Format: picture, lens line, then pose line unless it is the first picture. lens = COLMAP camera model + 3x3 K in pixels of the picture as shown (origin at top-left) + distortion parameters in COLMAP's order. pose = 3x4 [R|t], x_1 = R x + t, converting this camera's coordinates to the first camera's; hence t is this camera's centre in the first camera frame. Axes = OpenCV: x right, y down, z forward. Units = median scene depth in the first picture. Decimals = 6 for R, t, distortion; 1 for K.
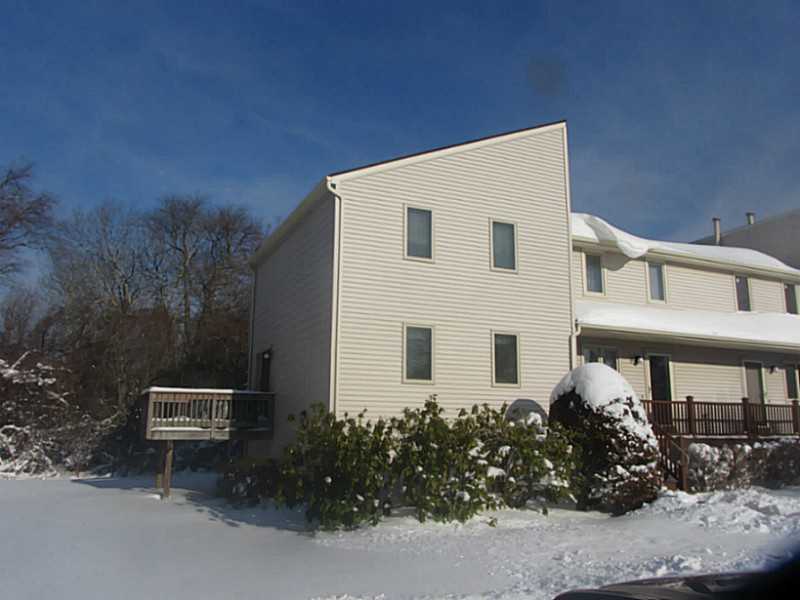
lens RADIAL K [[671.8, 0, 400.0], [0, 671.8, 300.0], [0, 0, 1]] dist [-0.029683, 0.008997]
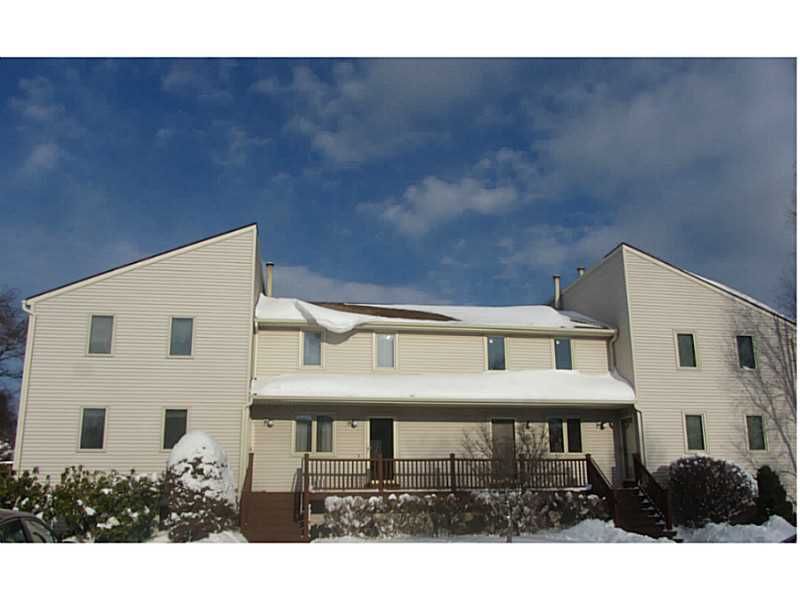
lens RADIAL K [[664.4, 0, 399.7], [0, 664.4, 360.9], [0, 0, 1]] dist [-0.010838, -0.002939]
pose [[0.956278, -0.075634, -0.282510, 0.884666], [0.072429, 0.997136, -0.021787, 0.018635], [0.283348, 0.000372, 0.959017, -0.052754]]
